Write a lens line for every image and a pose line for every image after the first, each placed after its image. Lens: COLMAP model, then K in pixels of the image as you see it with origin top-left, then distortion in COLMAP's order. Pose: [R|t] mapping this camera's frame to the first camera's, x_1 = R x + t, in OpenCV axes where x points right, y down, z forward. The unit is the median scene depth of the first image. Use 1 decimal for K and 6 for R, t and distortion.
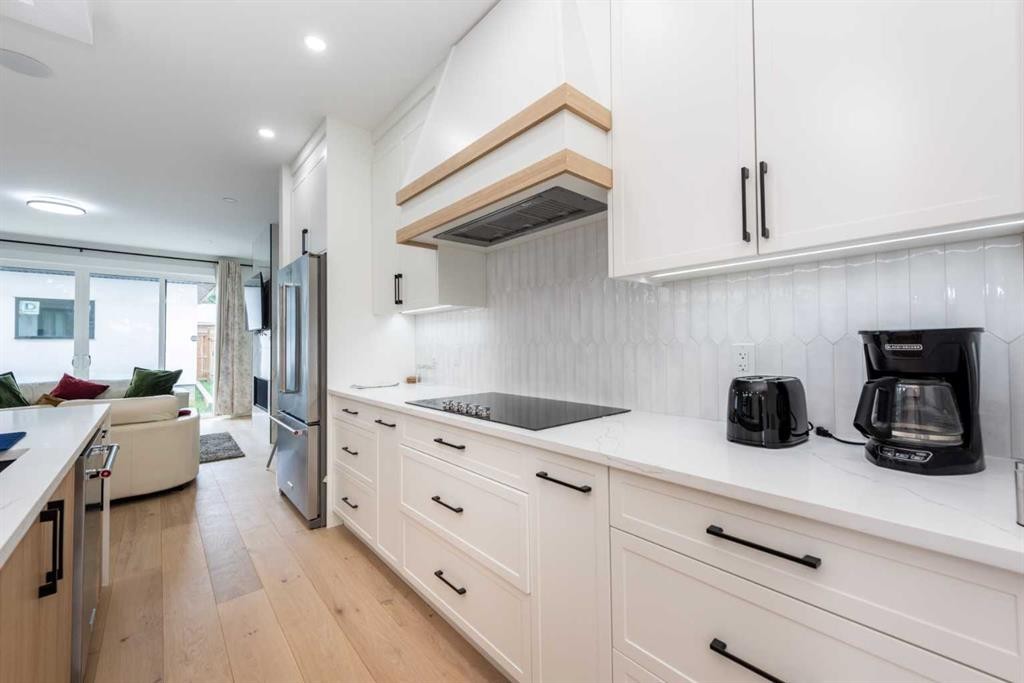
lens RADIAL K [[403.2, 0, 518.6], [0, 403.2, 339.6], [0, 0, 1]] dist [0.000055, -0.000806]
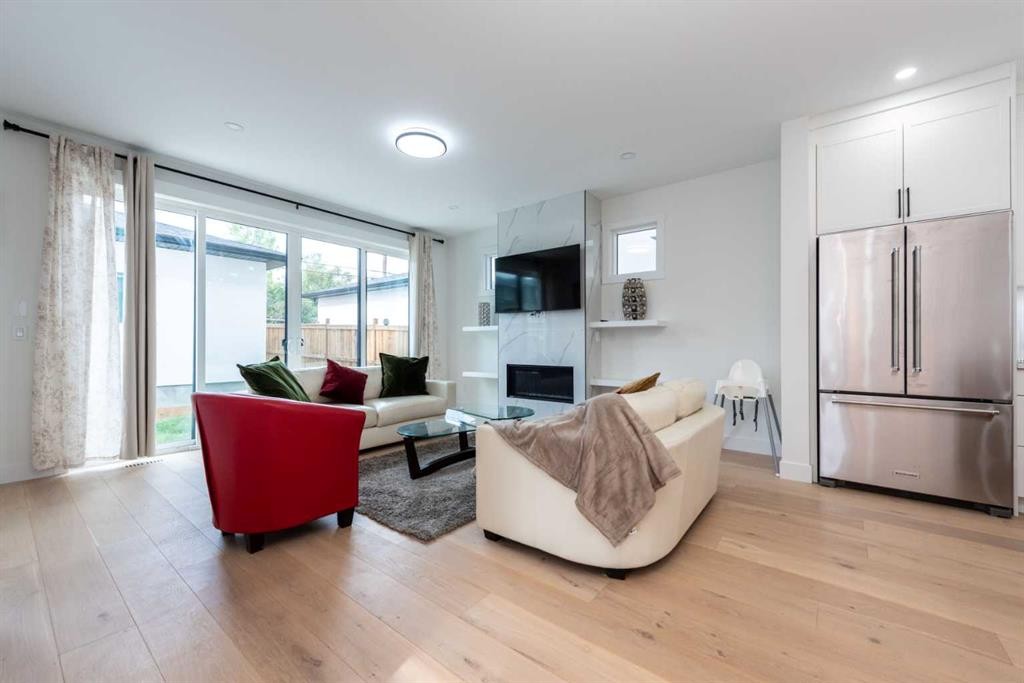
lens RADIAL K [[403.2, 0, 513.6], [0, 403.2, 344.0], [0, 0, 1]] dist [0.000055, -0.000806]
pose [[0.980720, 0.010856, 0.195114, -0.826898], [-0.013234, 0.999853, 0.010884, 0.036872], [-0.194968, -0.013257, 0.980720, 0.128702]]
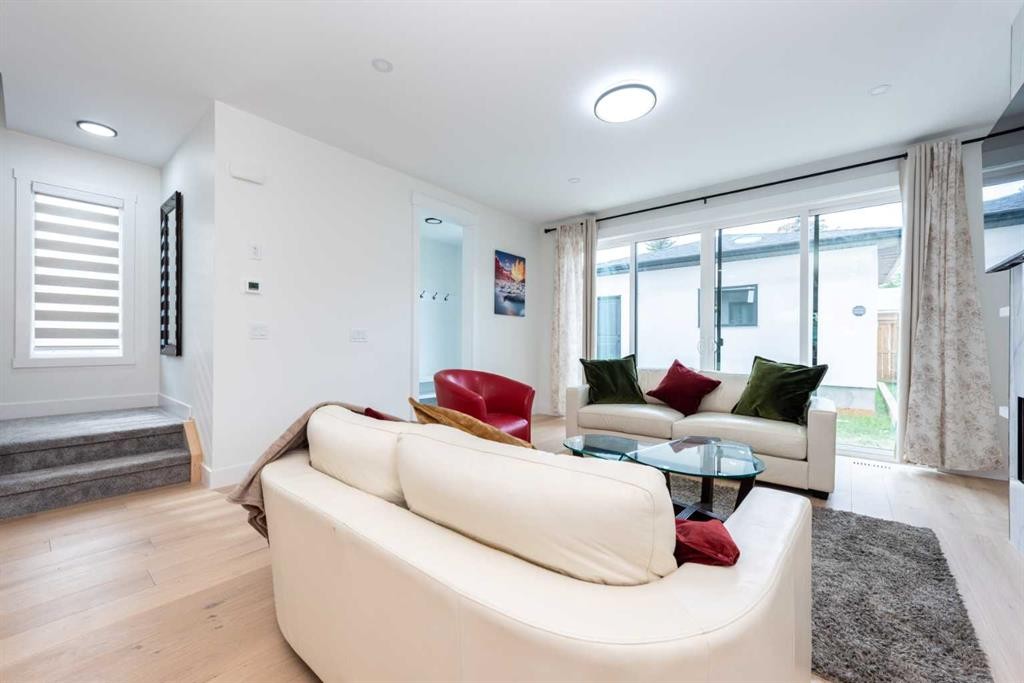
lens RADIAL K [[403.2, 0, 513.5], [0, 403.2, 340.9], [0, 0, 1]] dist [0.000055, -0.000806]
pose [[0.157510, 0.004393, -0.987508, -0.388773], [0.006648, 0.999963, 0.005508, 0.038436], [0.987495, -0.007433, 0.157475, 0.519474]]
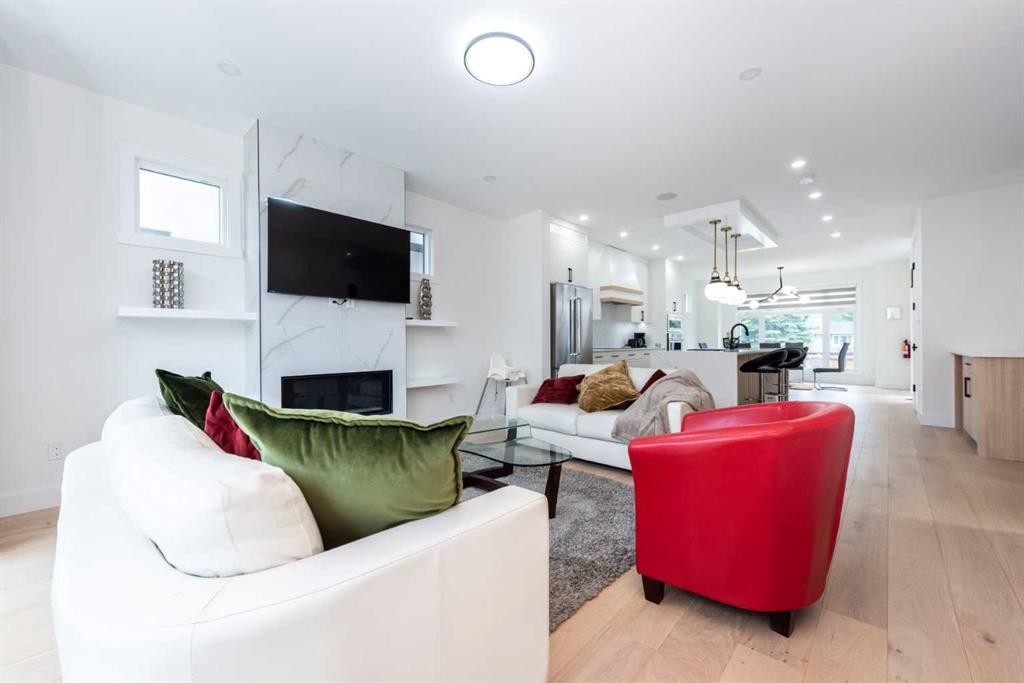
lens RADIAL K [[403.2, 0, 513.2], [0, 403.2, 343.2], [0, 0, 1]] dist [0.000055, -0.000806]
pose [[-0.114759, 0.011584, 0.993326, -1.249960], [-0.012578, 0.999835, -0.013113, 0.049986], [-0.993314, -0.013998, -0.114594, 0.759353]]
